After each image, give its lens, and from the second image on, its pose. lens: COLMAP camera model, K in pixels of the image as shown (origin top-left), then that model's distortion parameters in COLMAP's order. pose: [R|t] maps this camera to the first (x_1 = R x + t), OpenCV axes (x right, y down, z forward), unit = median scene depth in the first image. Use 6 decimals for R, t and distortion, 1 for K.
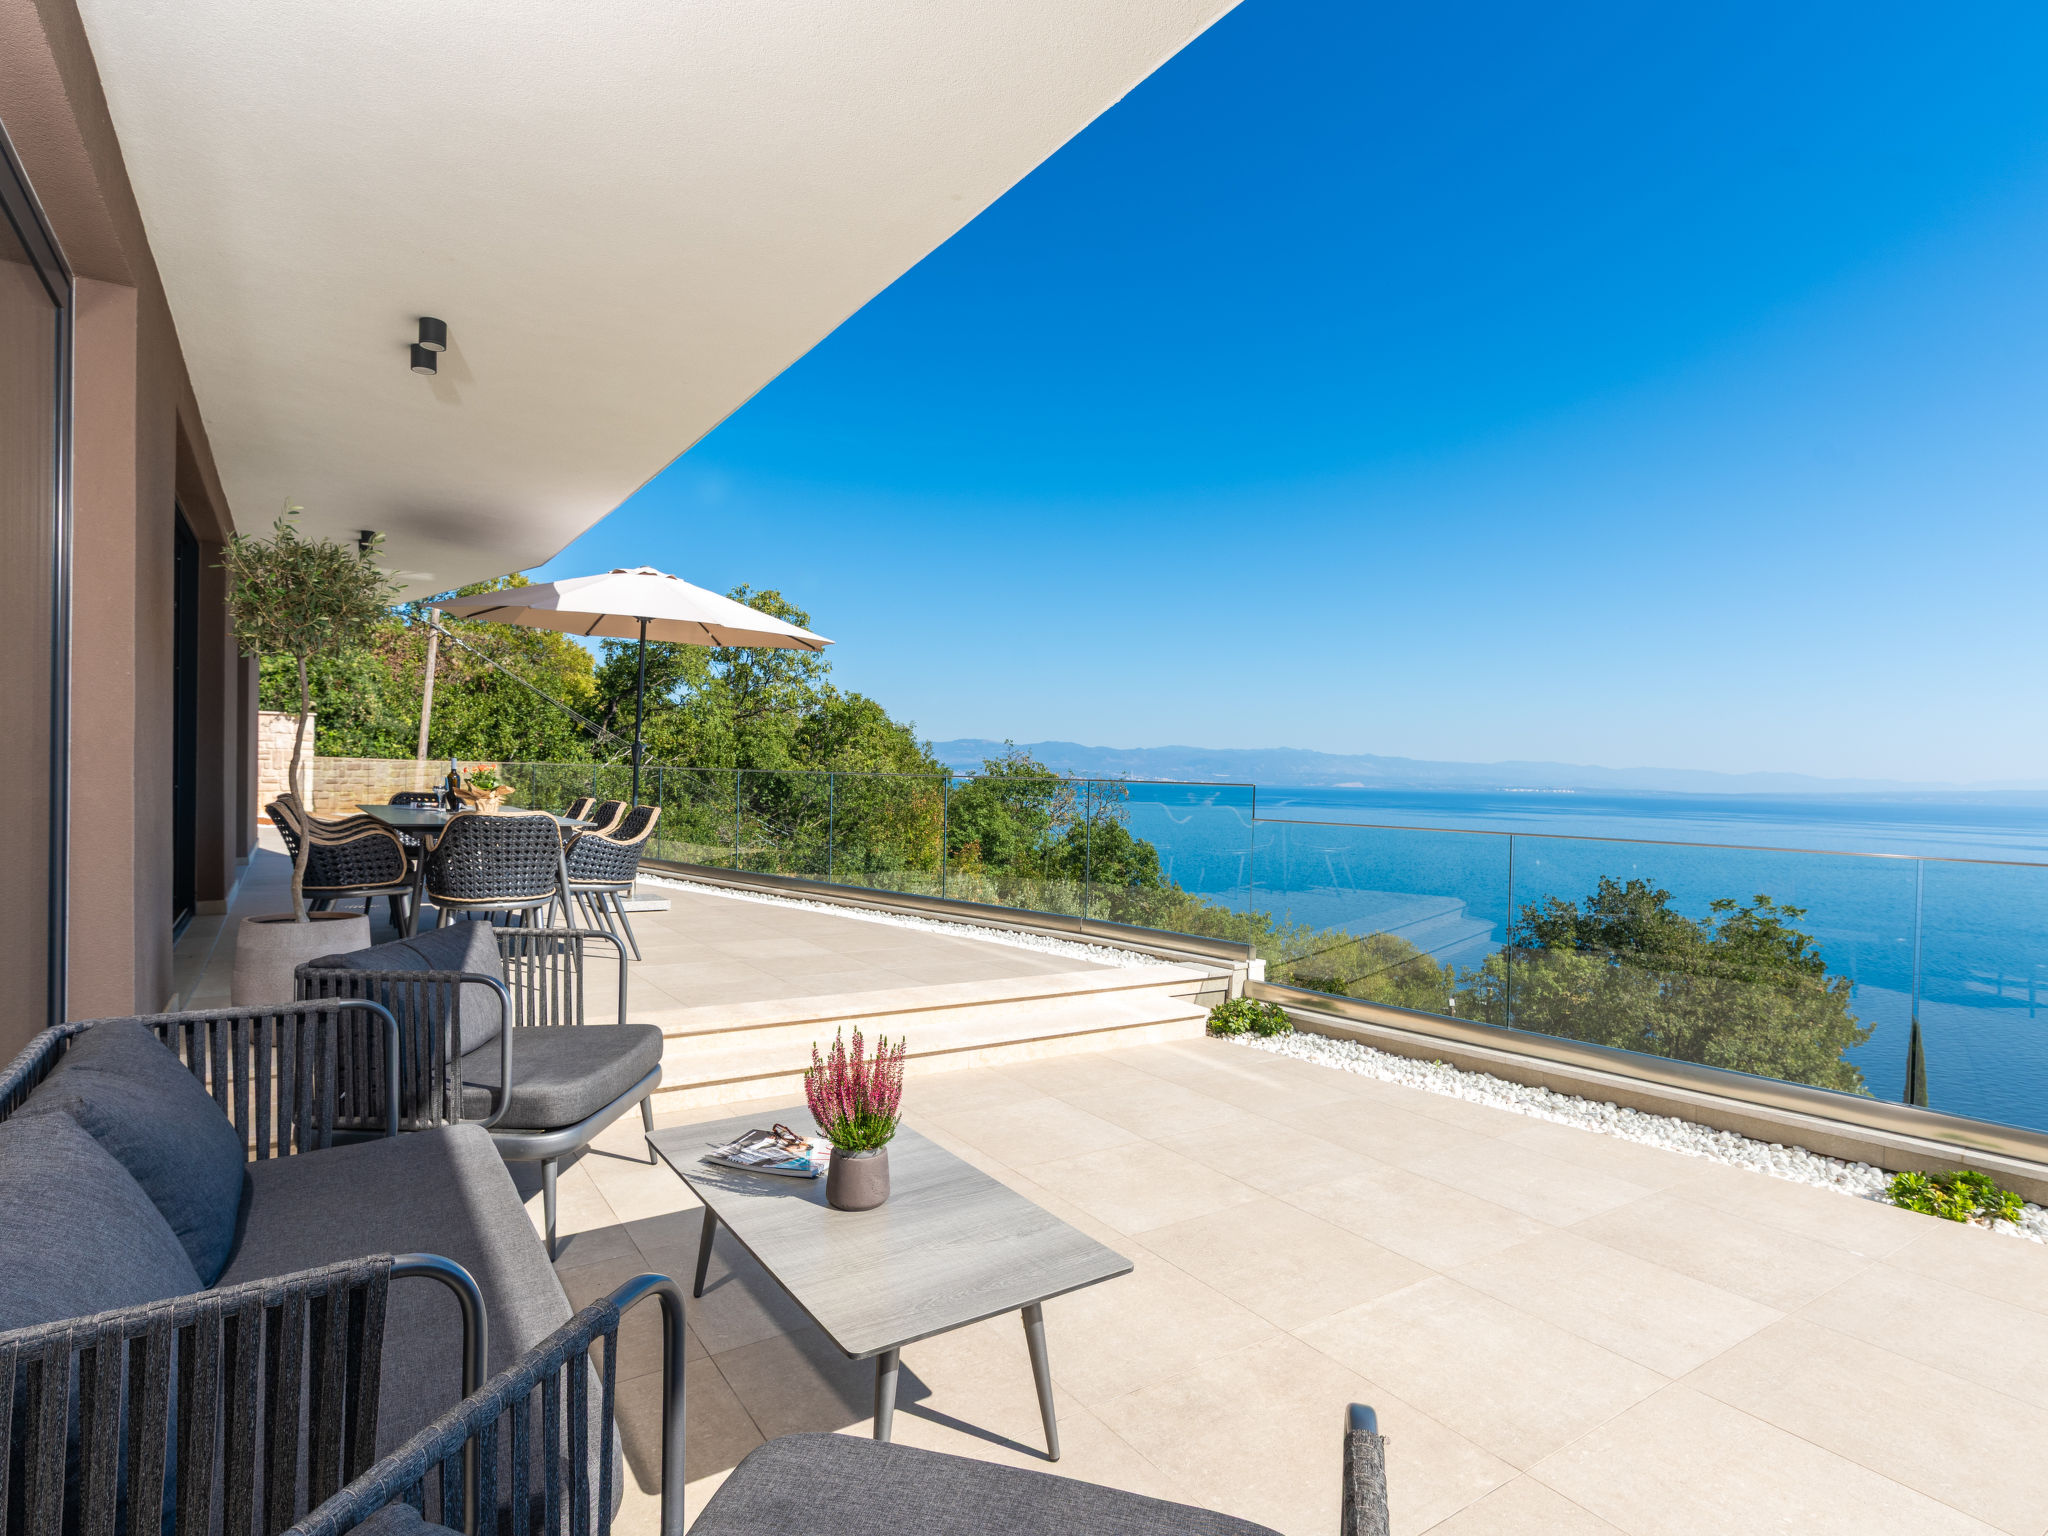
lens RADIAL K [[983.1, 0, 1022.0], [0, 983.1, 779.6], [0, 0, 1]] dist [0.002457, 0.000409]
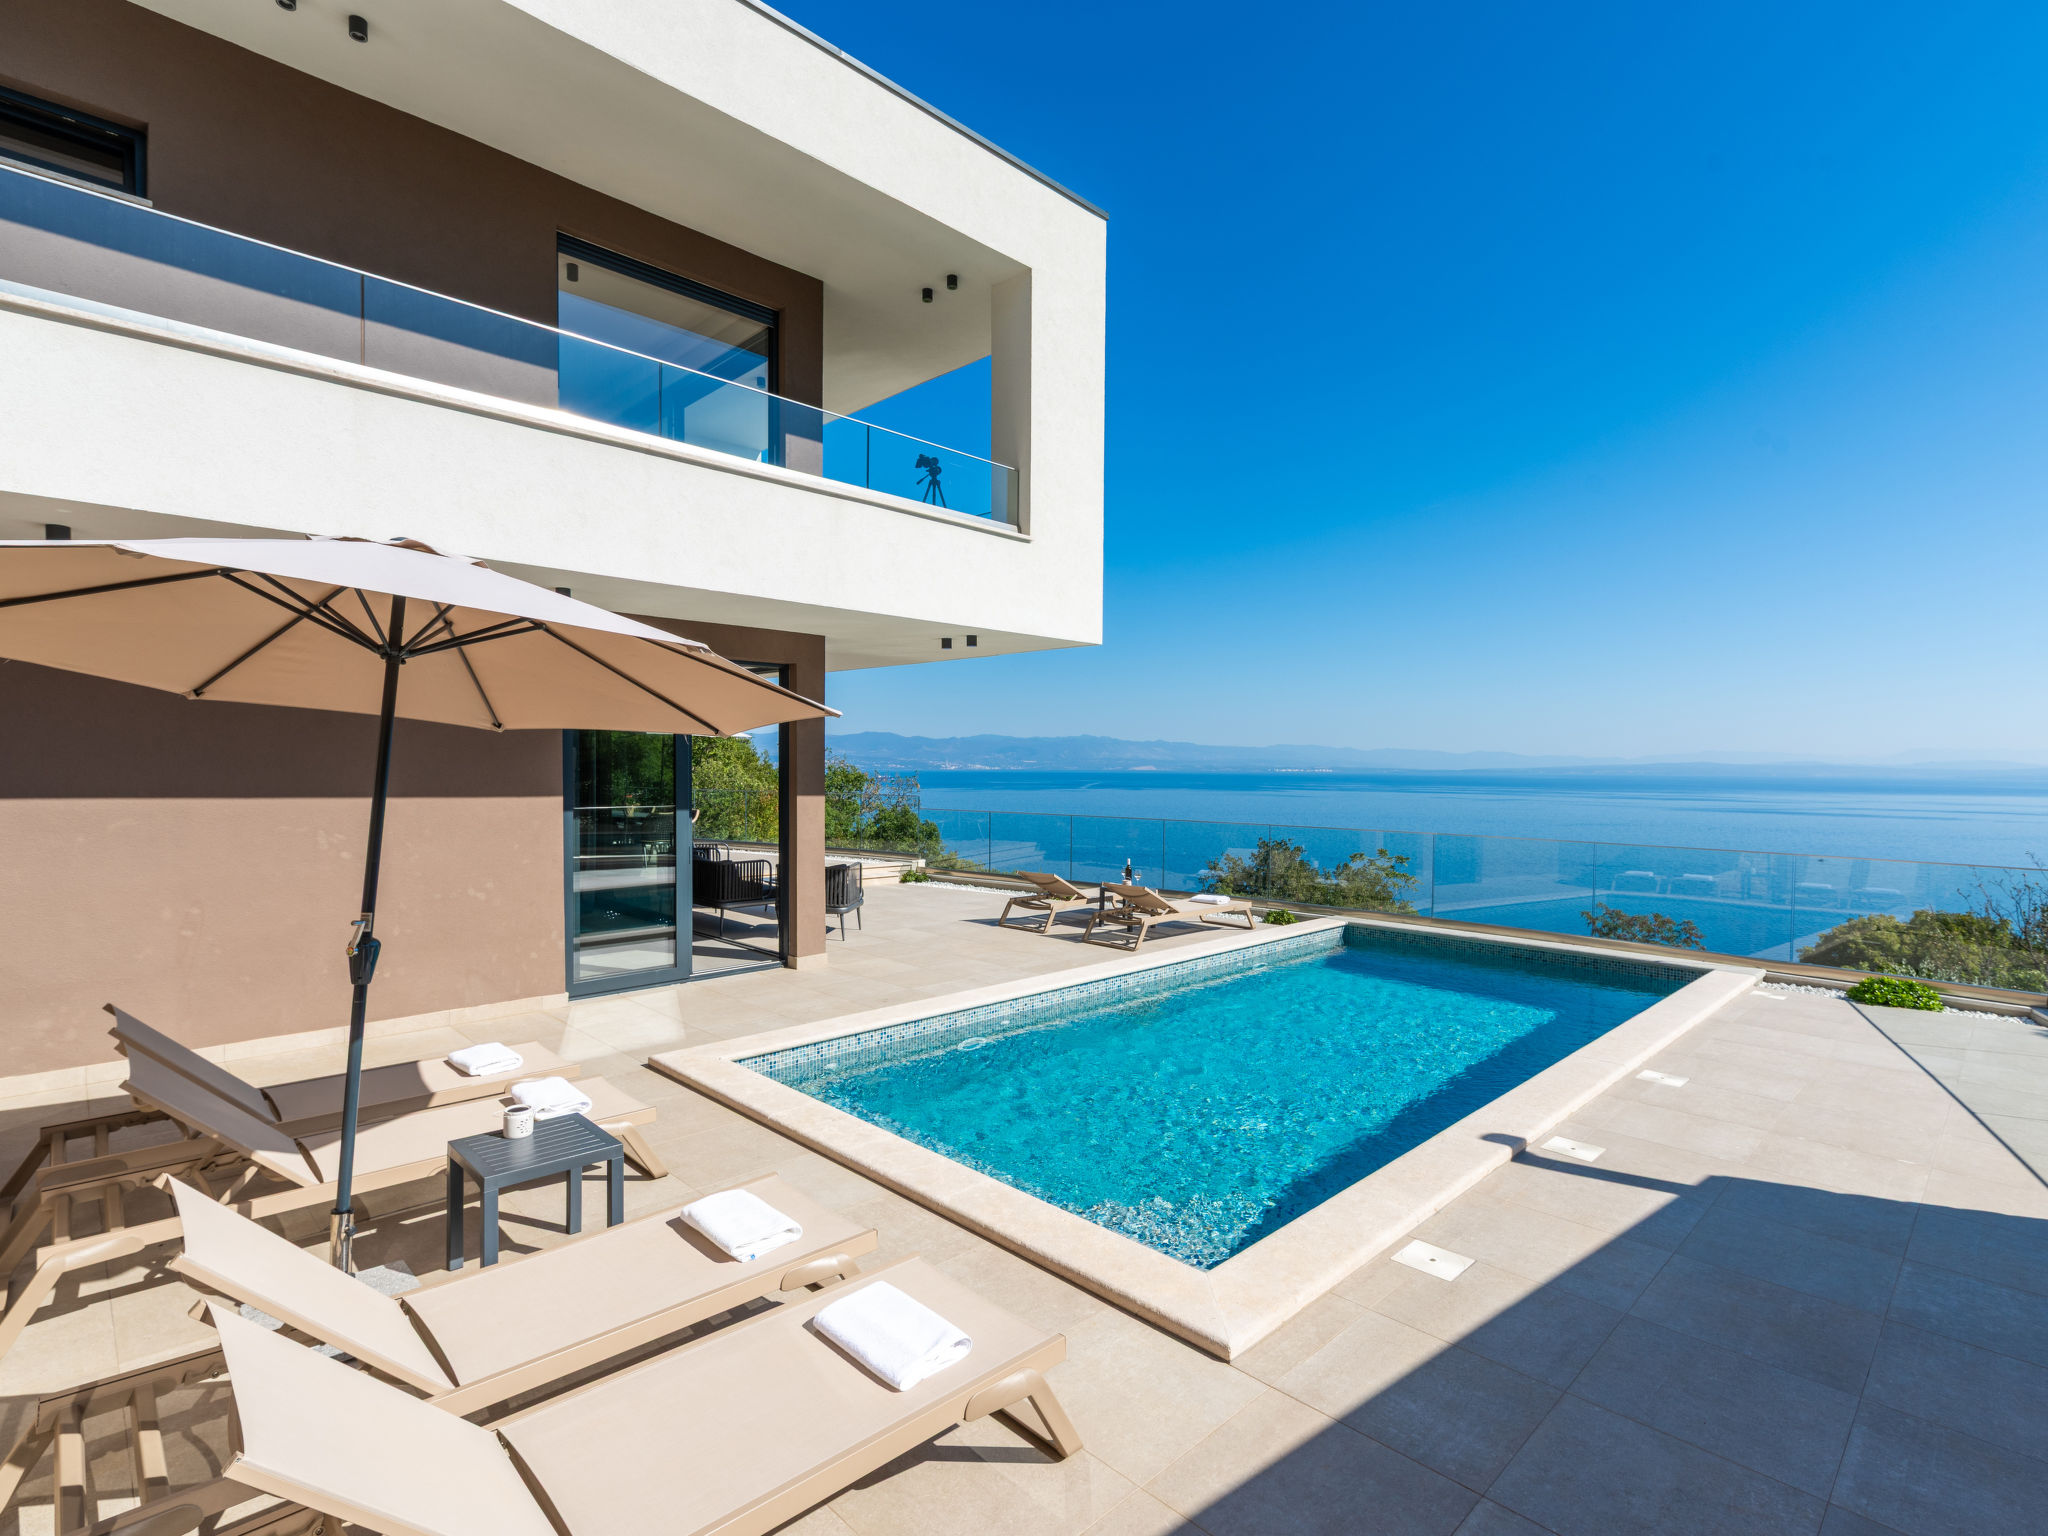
lens RADIAL K [[983.1, 0, 1022.0], [0, 983.1, 779.6], [0, 0, 1]] dist [0.002457, 0.000409]
pose [[0.983645, -0.019354, 0.179073, 0.005278], [0.016592, 0.999719, 0.016908, -0.016664], [-0.179350, -0.013660, 0.983691, -0.360878]]
